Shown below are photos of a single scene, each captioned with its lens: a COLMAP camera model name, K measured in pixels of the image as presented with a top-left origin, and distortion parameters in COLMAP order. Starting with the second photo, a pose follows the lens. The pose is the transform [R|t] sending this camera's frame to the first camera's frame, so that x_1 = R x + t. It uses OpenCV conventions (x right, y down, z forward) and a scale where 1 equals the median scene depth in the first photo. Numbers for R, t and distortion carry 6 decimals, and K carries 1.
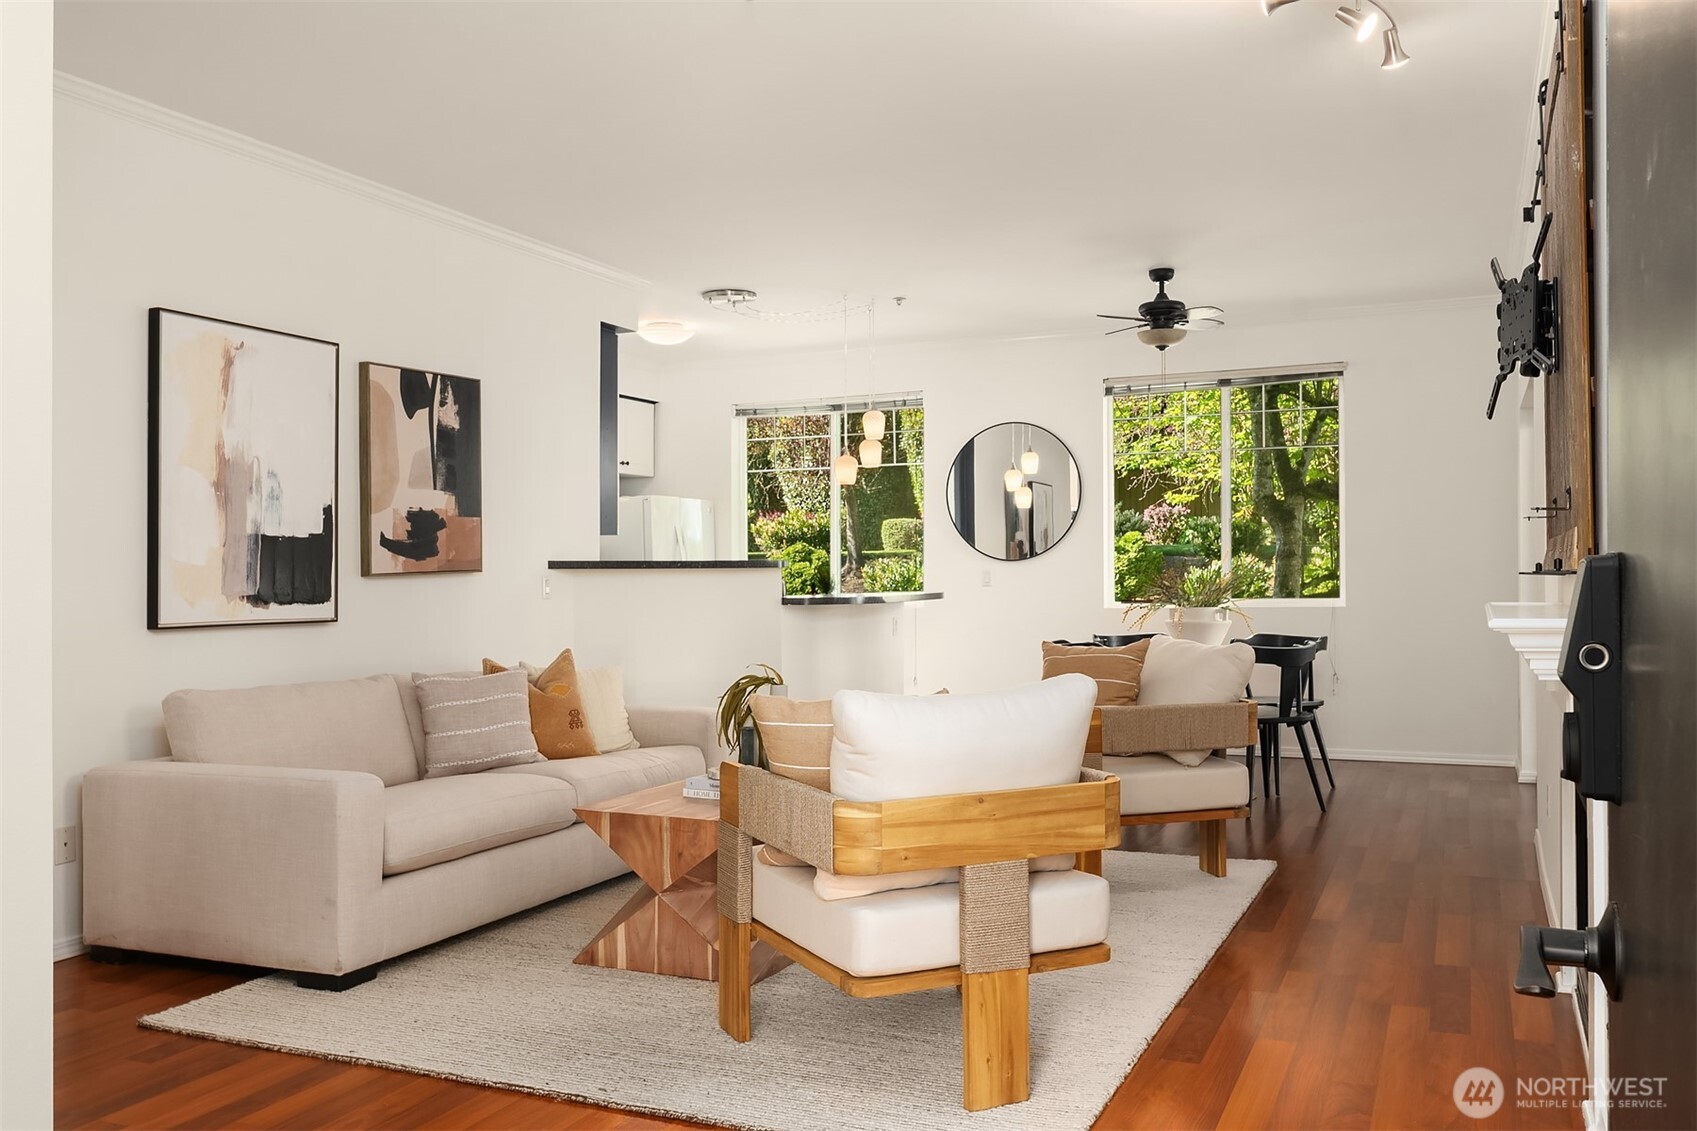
lens RADIAL K [[1442.9, 0, 848.1], [0, 1442.9, 565.6], [0, 0, 1]] dist [-0.008621, -0.001195]
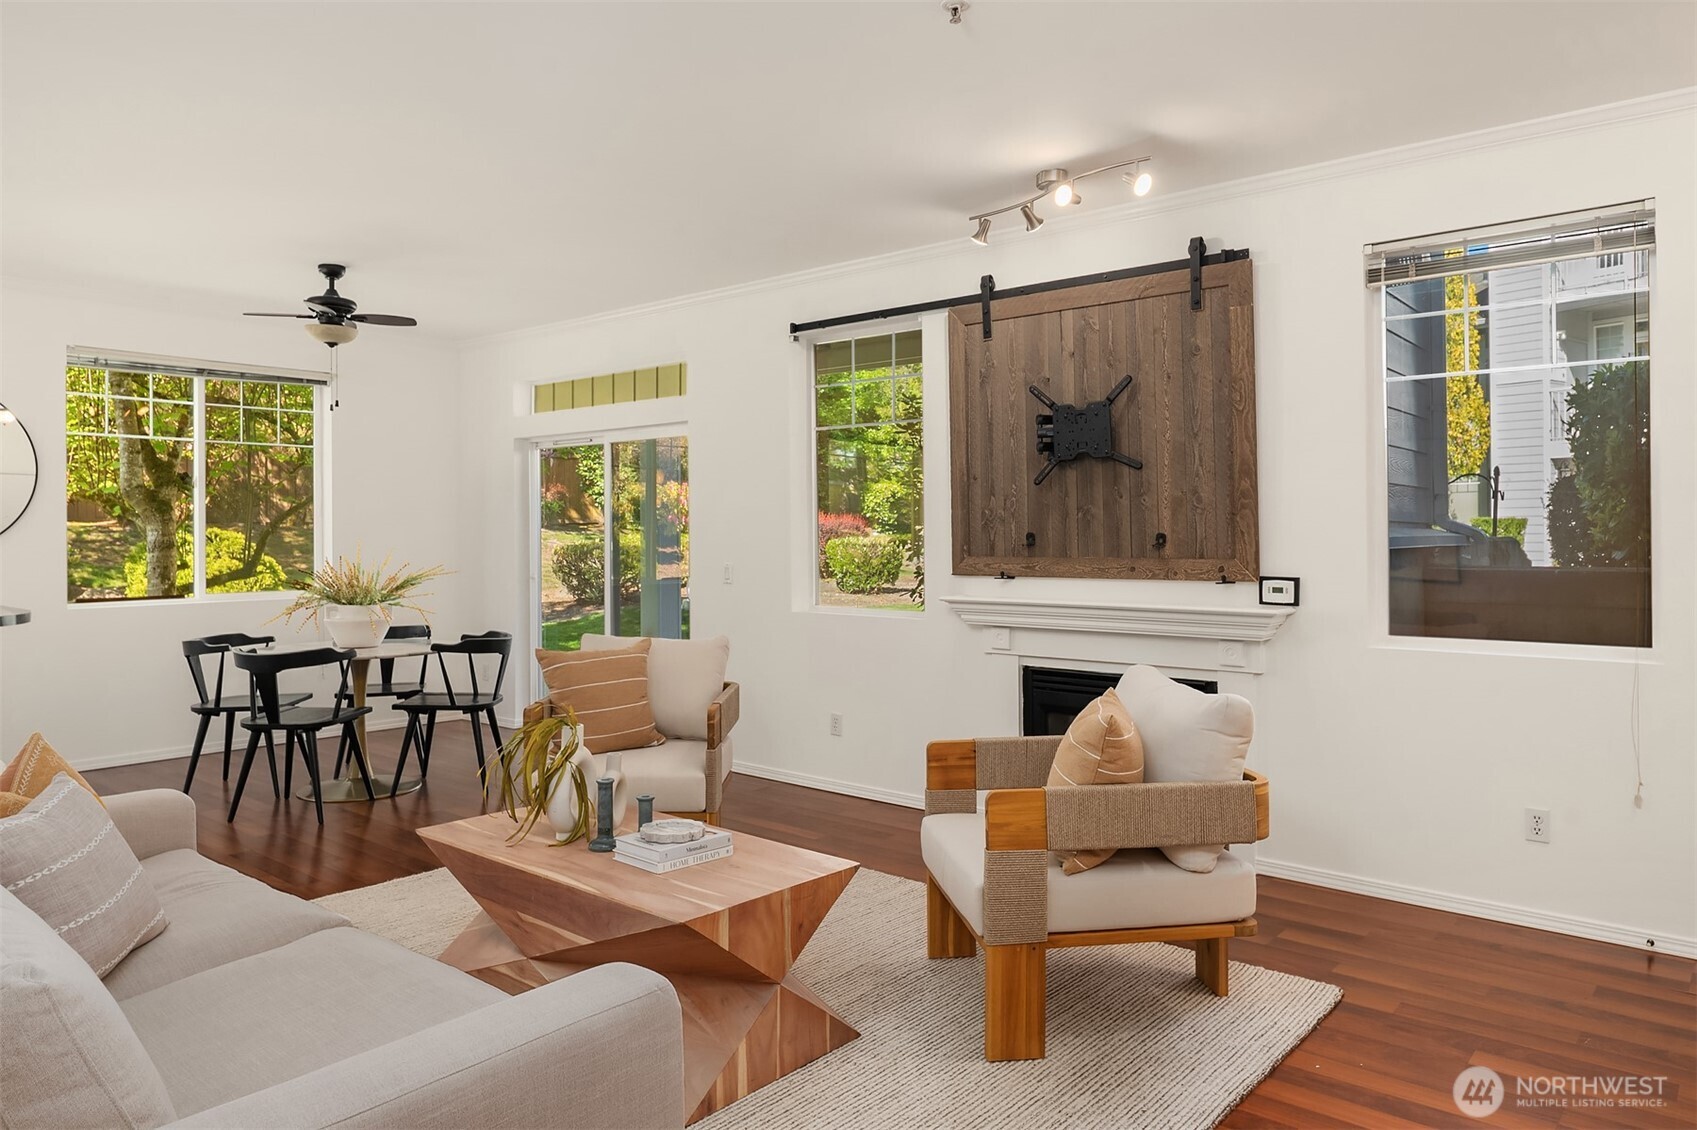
lens RADIAL K [[1121.1, 0, 847.4], [0, 1121.1, 552.8], [0, 0, 1]] dist [-0.000204, 0.000550]
pose [[0.300162, -0.018400, 0.953711, -0.415250], [0.004655, 0.999830, 0.017825, -0.019787], [-0.953877, -0.000911, 0.300197, 0.429731]]
